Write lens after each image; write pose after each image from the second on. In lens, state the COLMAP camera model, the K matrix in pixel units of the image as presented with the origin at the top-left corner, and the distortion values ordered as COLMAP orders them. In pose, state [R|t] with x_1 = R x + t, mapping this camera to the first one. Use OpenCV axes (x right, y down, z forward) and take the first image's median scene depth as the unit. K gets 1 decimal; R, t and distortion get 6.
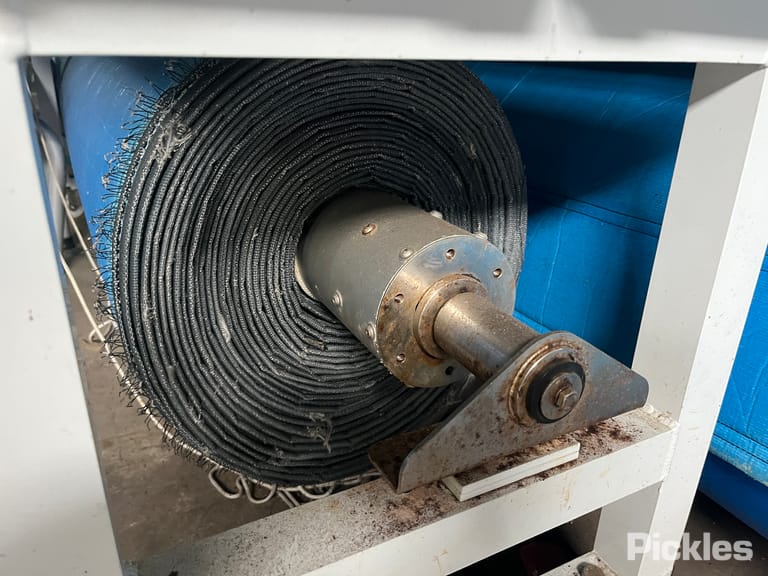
lens RADIAL K [[586.9, 0, 382.9], [0, 586.9, 284.6], [0, 0, 1]] dist [0.049634, -0.087633]
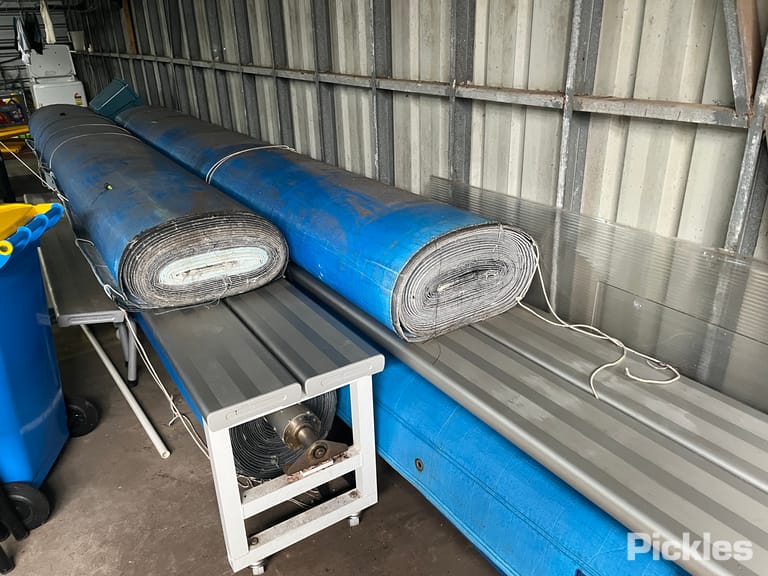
lens RADIAL K [[586.9, 0, 382.9], [0, 586.9, 284.6], [0, 0, 1]] dist [0.049634, -0.087633]
pose [[0.994014, -0.092133, 0.058713, 0.534669], [0.091471, 0.995711, 0.013860, -0.993243], [-0.059738, -0.008407, 0.998179, -3.168335]]
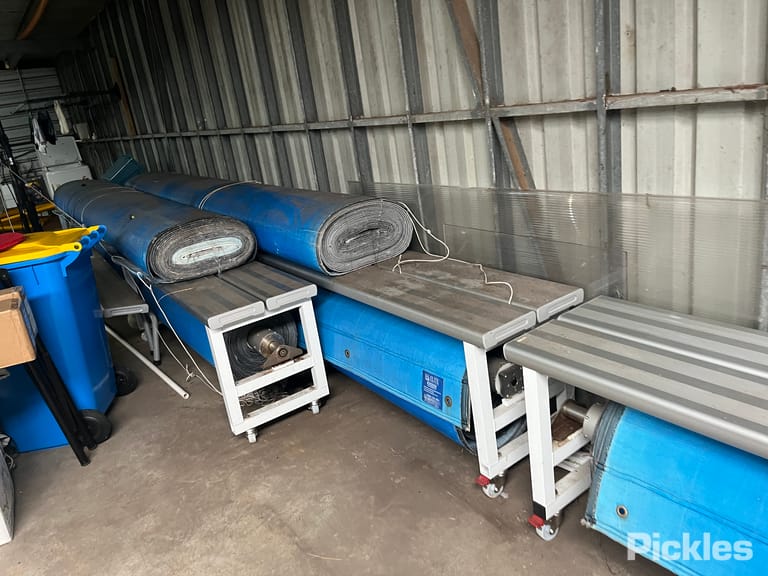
lens RADIAL K [[589.7, 0, 377.5], [0, 589.7, 280.8], [0, 0, 1]] dist [0.013966, -0.002244]
pose [[0.977820, -0.201088, 0.058583, 1.006362], [0.205567, 0.974991, -0.084473, 0.138774], [-0.040131, 0.094642, 0.994702, -5.509021]]
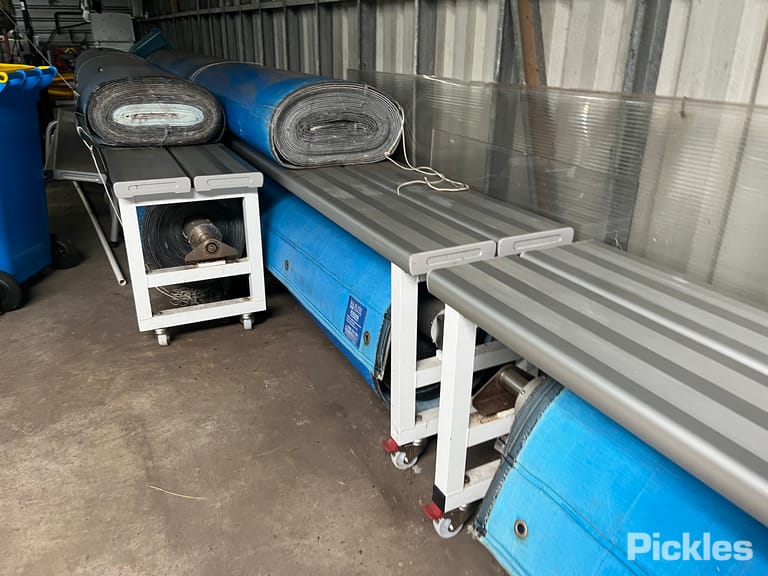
lens RADIAL K [[586.9, 0, 382.9], [0, 586.9, 284.6], [0, 0, 1]] dist [0.049634, -0.087633]
pose [[0.999561, -0.004243, -0.029311, 1.894006], [0.004088, 0.999977, -0.005320, 0.501552], [0.029332, 0.005198, 0.999556, -4.326457]]
